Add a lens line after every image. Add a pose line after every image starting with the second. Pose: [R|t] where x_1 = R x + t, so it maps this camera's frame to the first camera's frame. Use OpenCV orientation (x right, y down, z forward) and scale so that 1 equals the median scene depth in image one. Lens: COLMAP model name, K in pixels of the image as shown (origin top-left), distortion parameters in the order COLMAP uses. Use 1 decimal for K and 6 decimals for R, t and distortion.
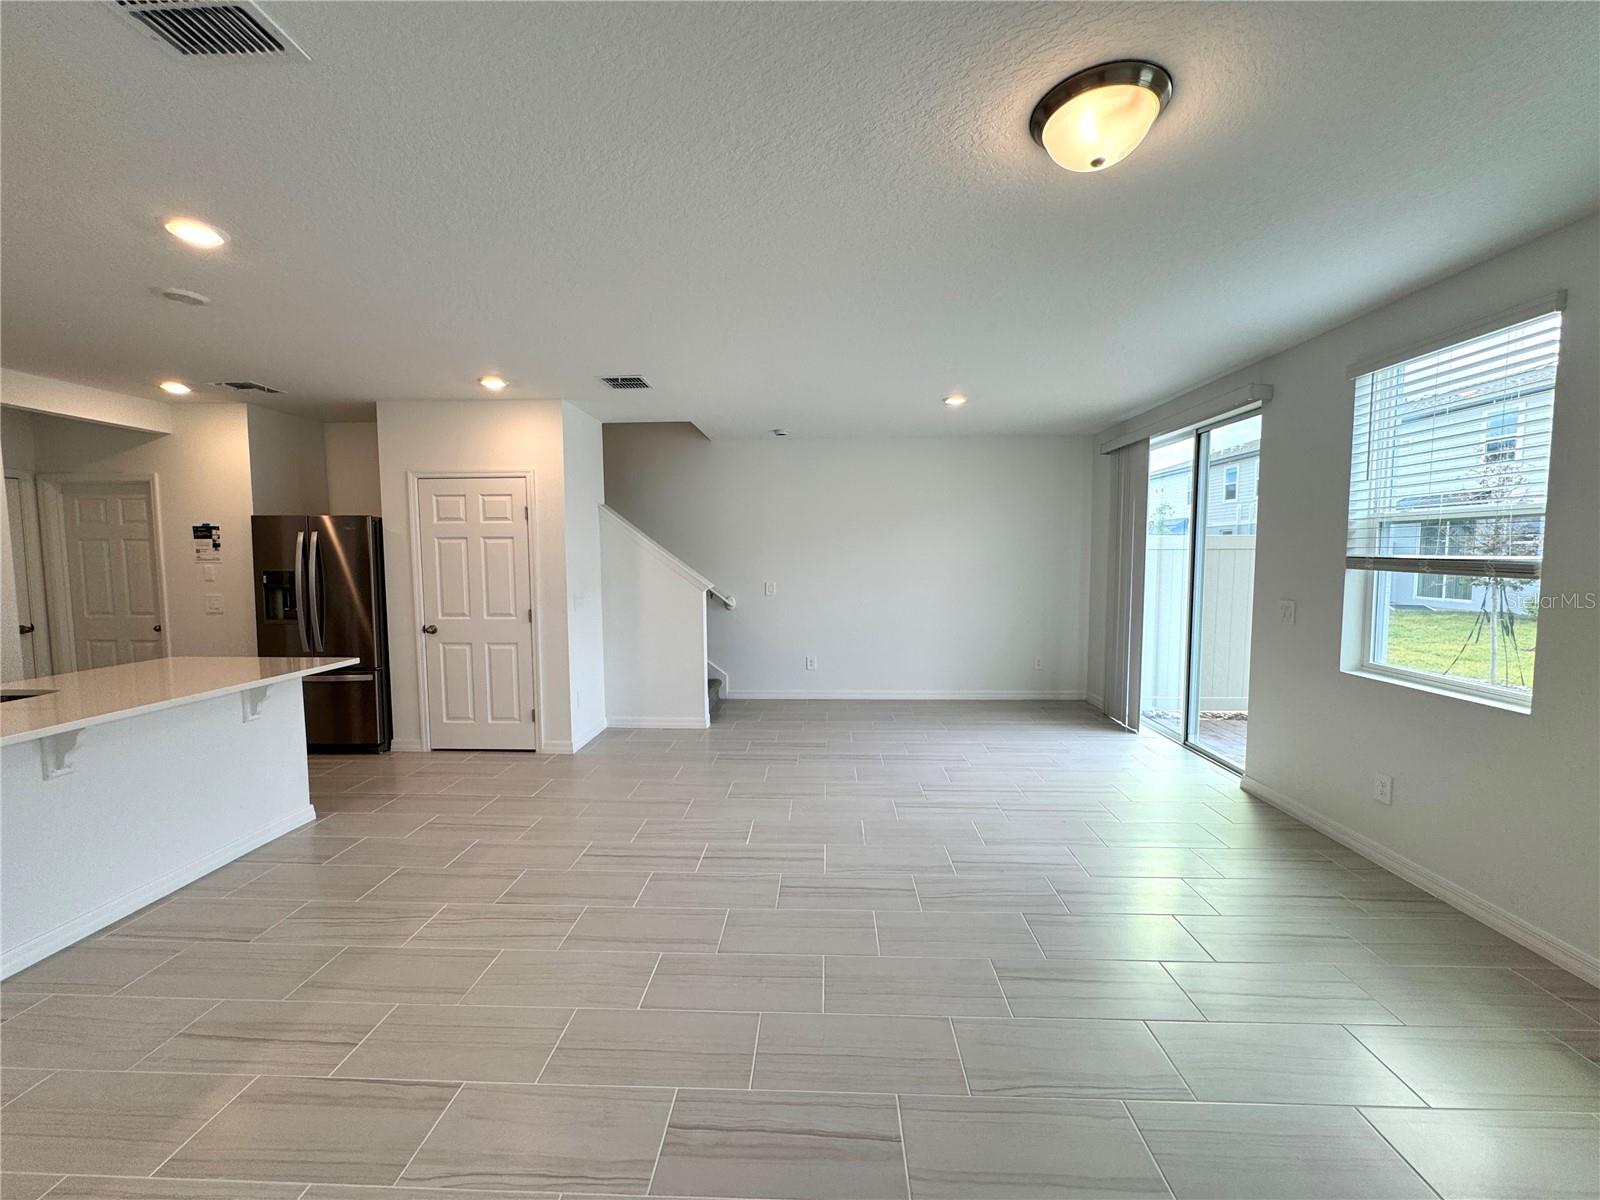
lens RADIAL K [[641.3, 0, 800.0], [0, 641.3, 600.0], [0, 0, 1]] dist [0.002369, 0.000285]
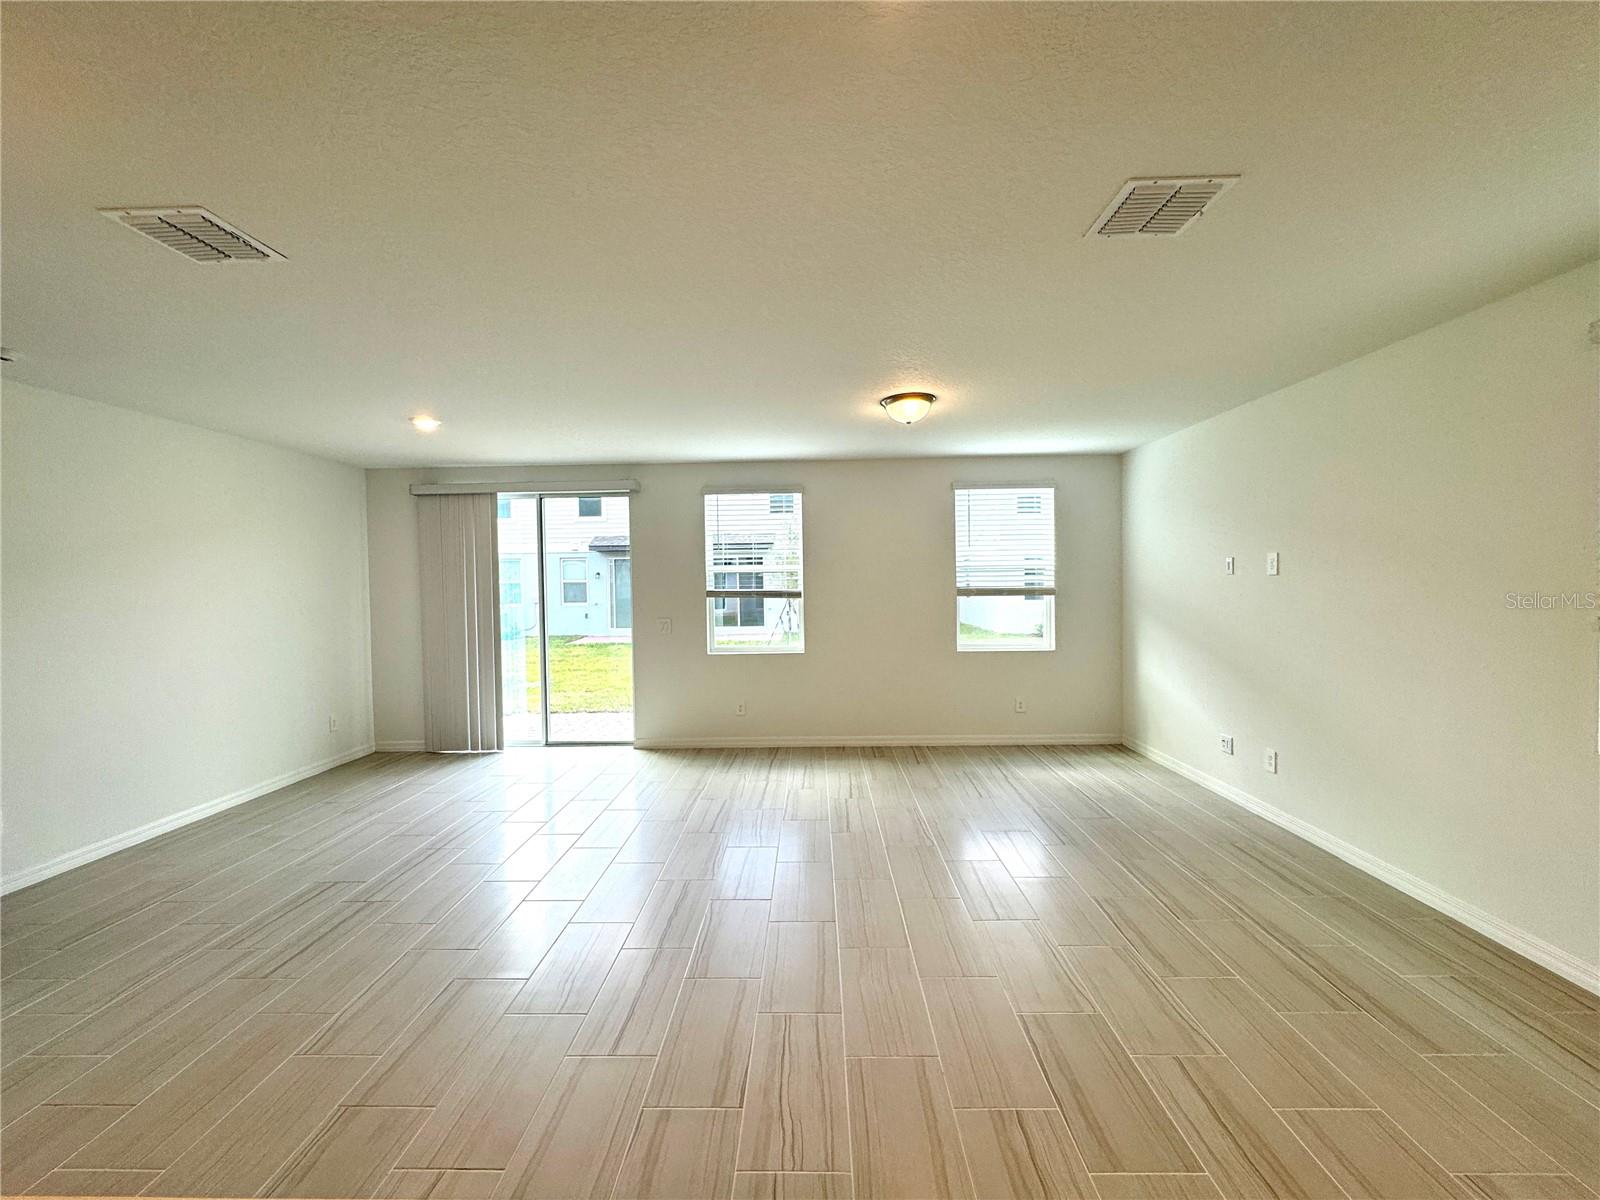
lens RADIAL K [[631.3, 0, 800.0], [0, 631.3, 600.0], [0, 0, 1]] dist [-0.000528, -0.000115]
pose [[-0.009699, -0.027269, 0.999581, -0.959638], [0.089816, 0.995564, 0.028031, -0.068707], [-0.995911, 0.090050, -0.007207, 0.754431]]
